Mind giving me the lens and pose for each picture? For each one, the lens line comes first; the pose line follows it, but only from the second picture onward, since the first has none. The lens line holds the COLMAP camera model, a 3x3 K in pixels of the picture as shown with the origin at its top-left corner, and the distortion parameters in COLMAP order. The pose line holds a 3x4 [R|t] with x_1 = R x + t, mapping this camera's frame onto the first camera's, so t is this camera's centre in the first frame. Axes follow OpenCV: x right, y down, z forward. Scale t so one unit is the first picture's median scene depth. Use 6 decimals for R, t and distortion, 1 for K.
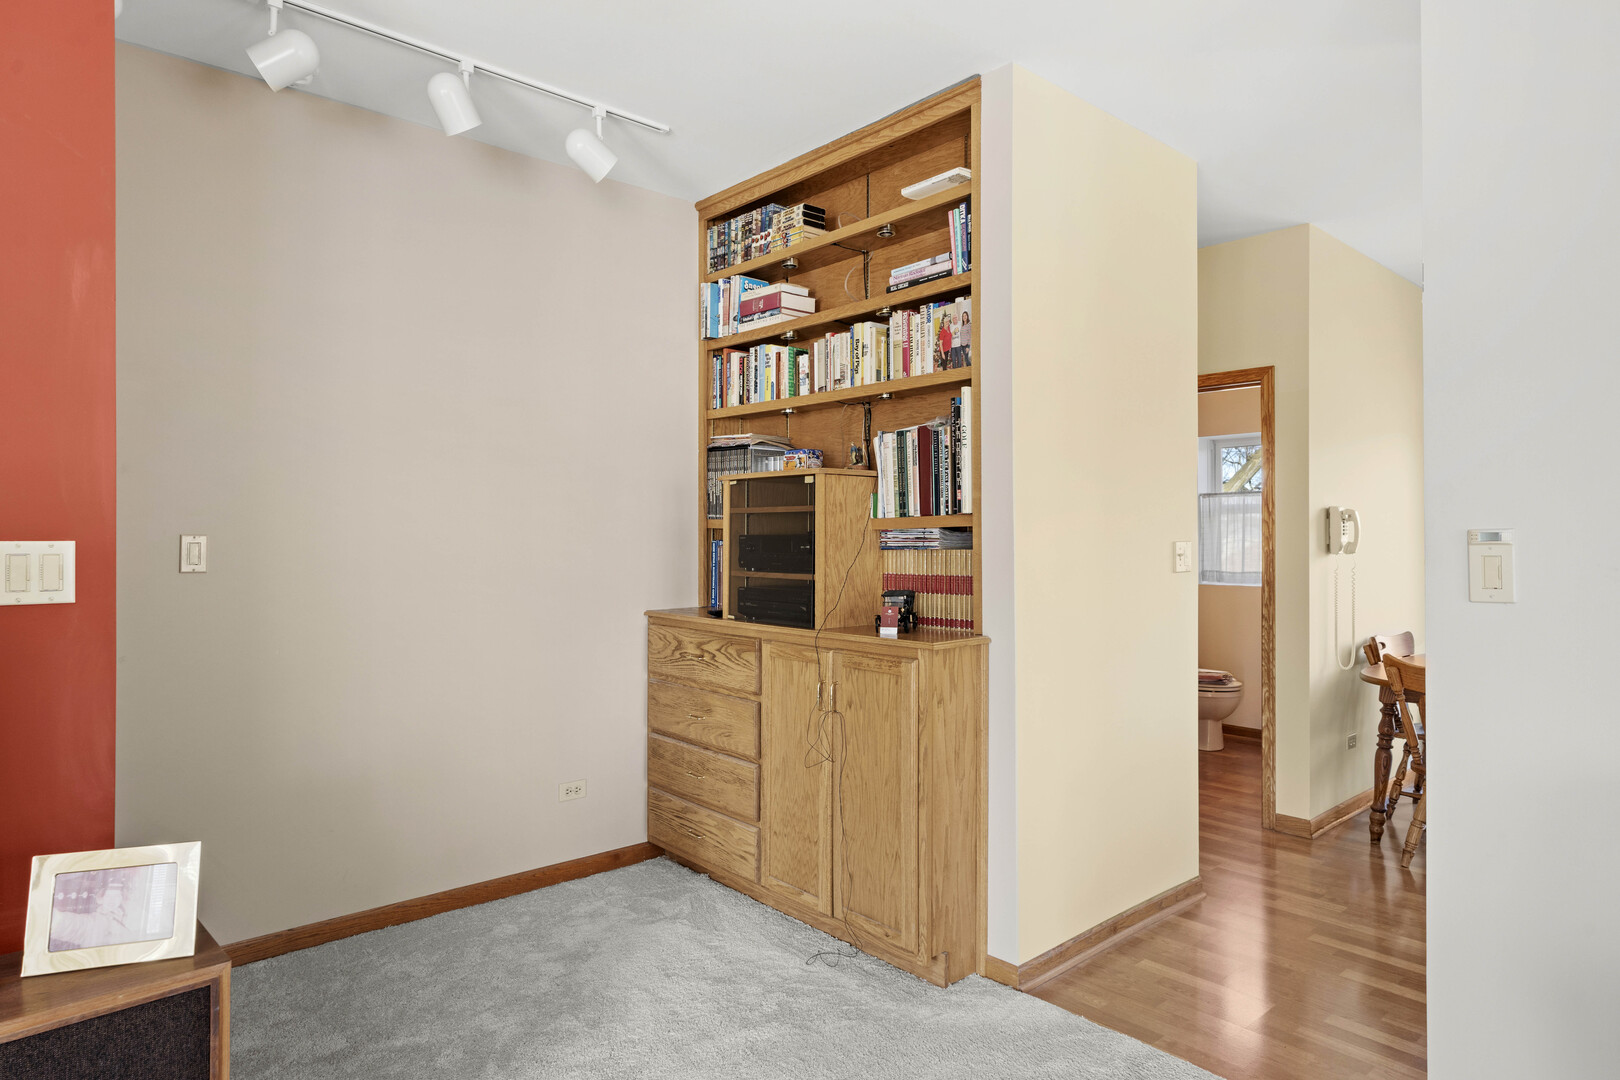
lens RADIAL K [[942.6, 0, 810.5], [0, 942.6, 533.4], [0, 0, 1]] dist [-0.001747, 0.001321]
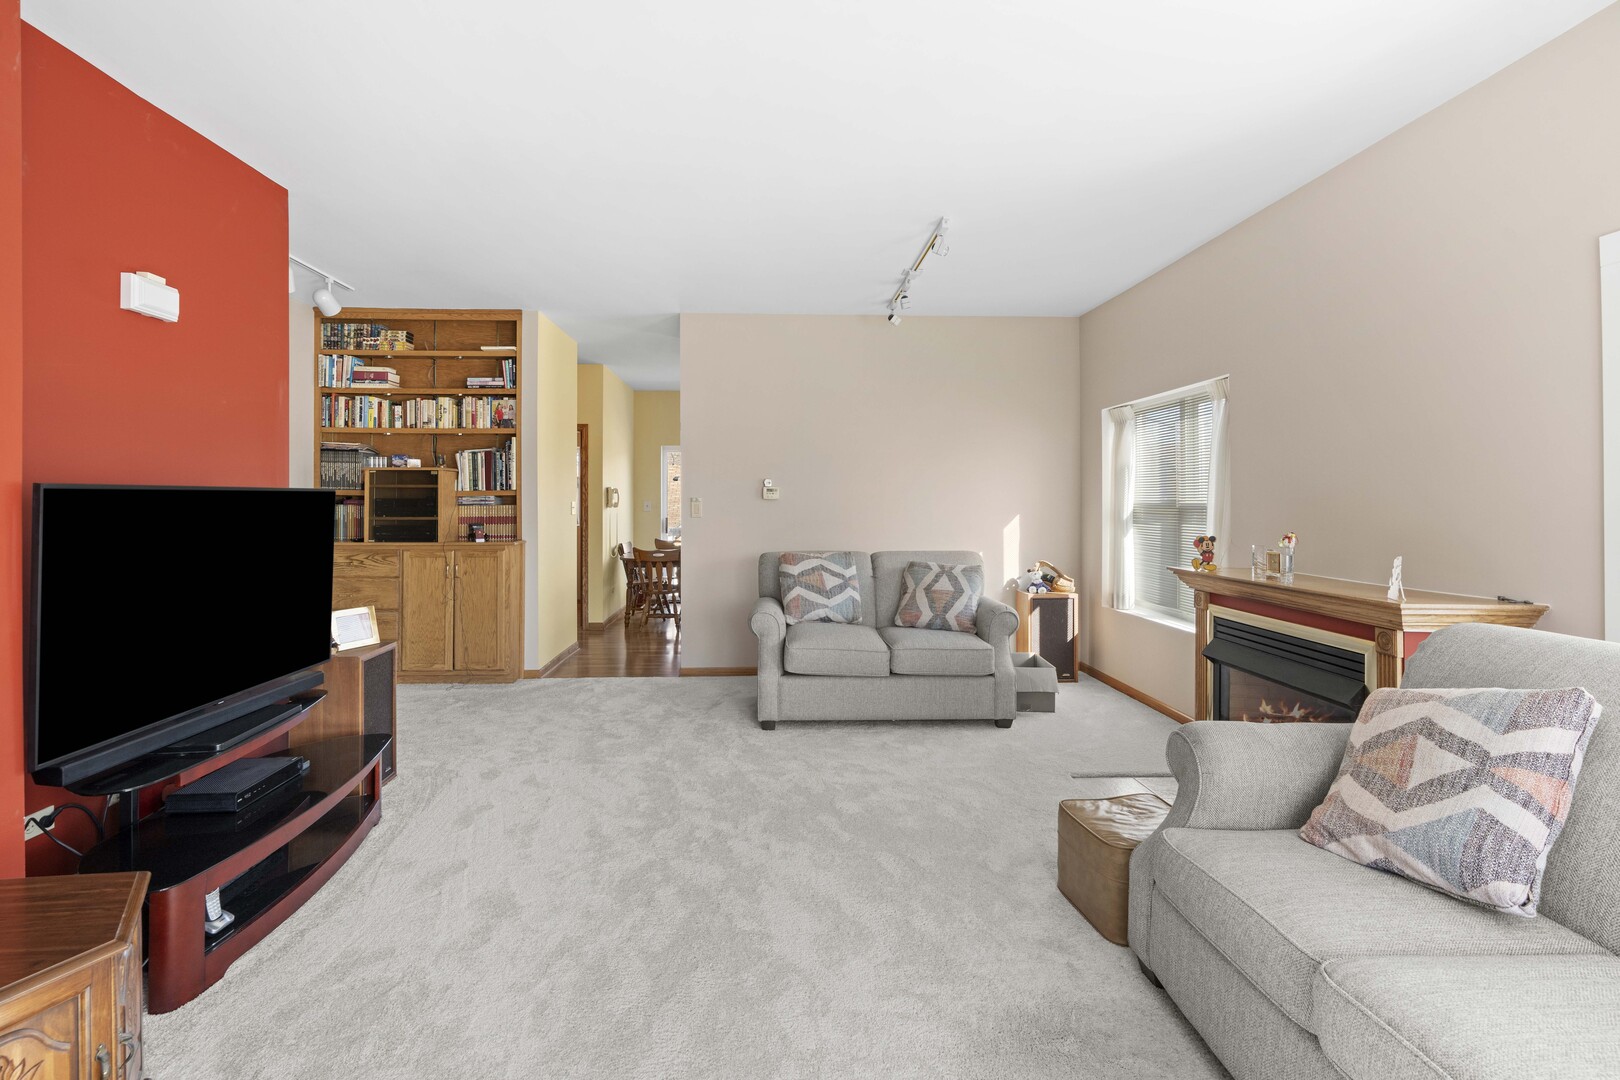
lens RADIAL K [[738.8, 0, 800.4], [0, 738.8, 498.8], [0, 0, 1]] dist [-0.010389, 0.000032]
pose [[0.626648, 0.002774, 0.779297, -0.740973], [-0.002500, 0.999996, -0.001549, 0.002371], [-0.779298, -0.000978, 0.626653, -0.657402]]
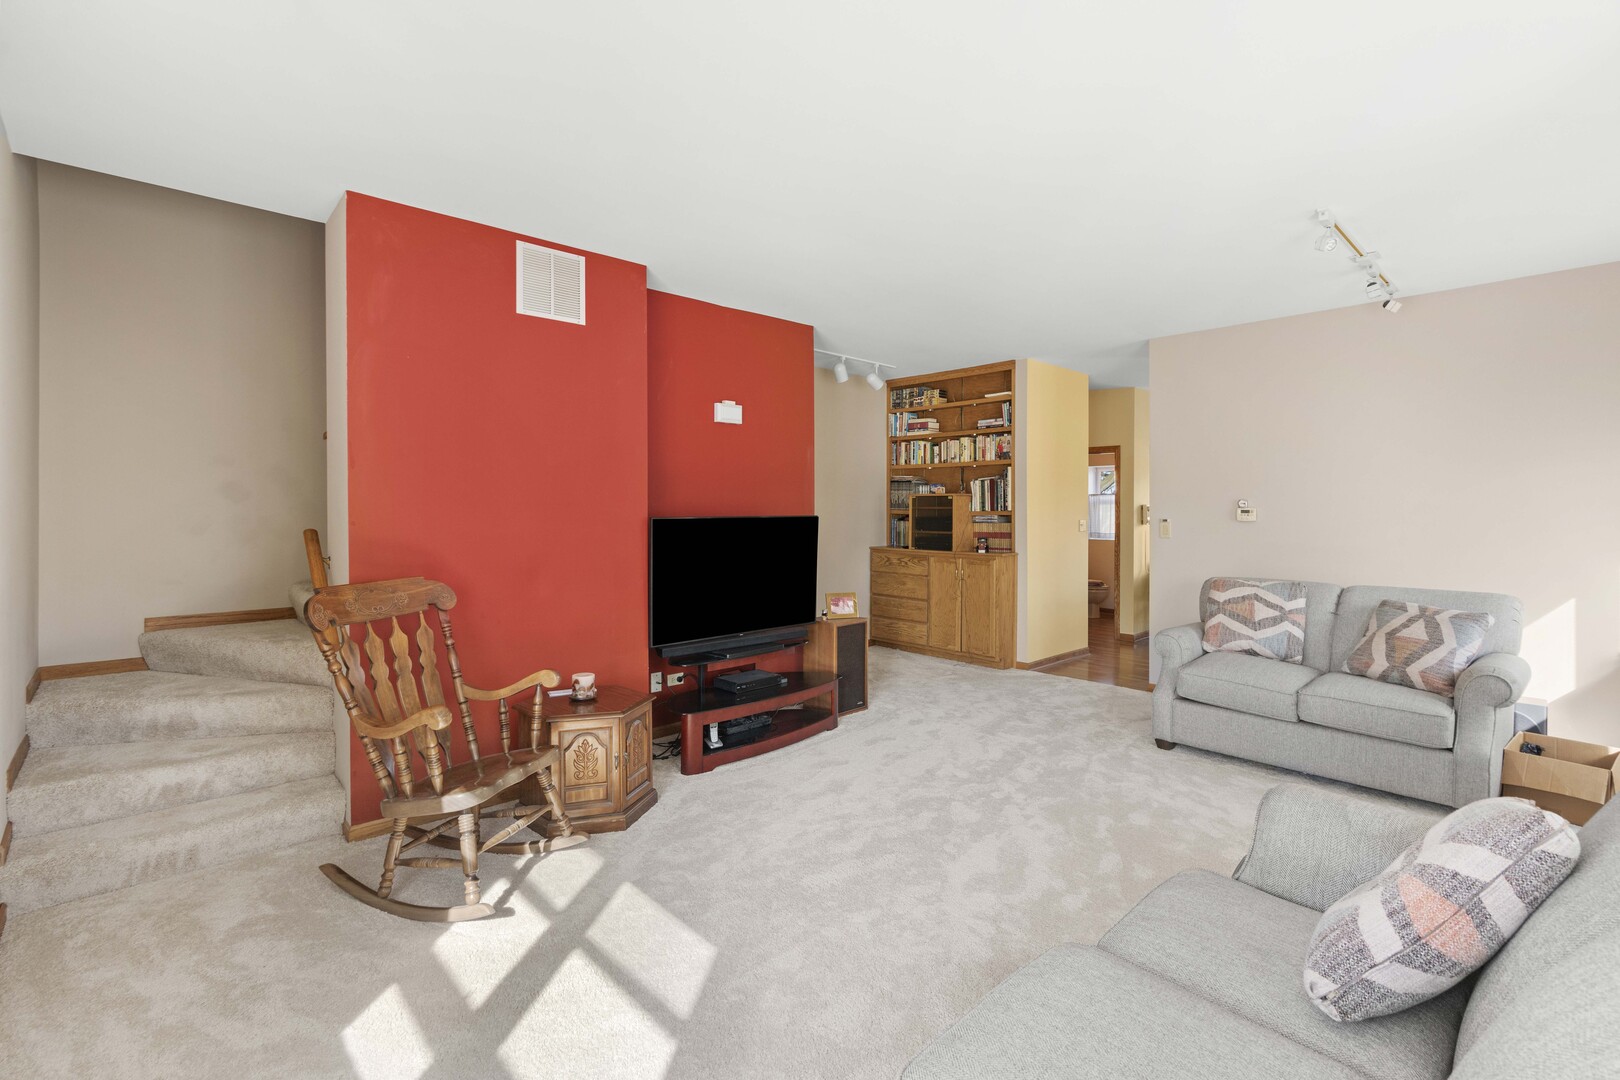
lens RADIAL K [[733.0, 0, 811.9], [0, 733.0, 512.5], [0, 0, 1]] dist [-0.008458, 0.000188]
pose [[0.999593, 0.002071, 0.028436, -0.443814], [-0.002282, 0.999970, 0.007373, -0.026785], [-0.028420, -0.007435, 0.999568, -1.082626]]
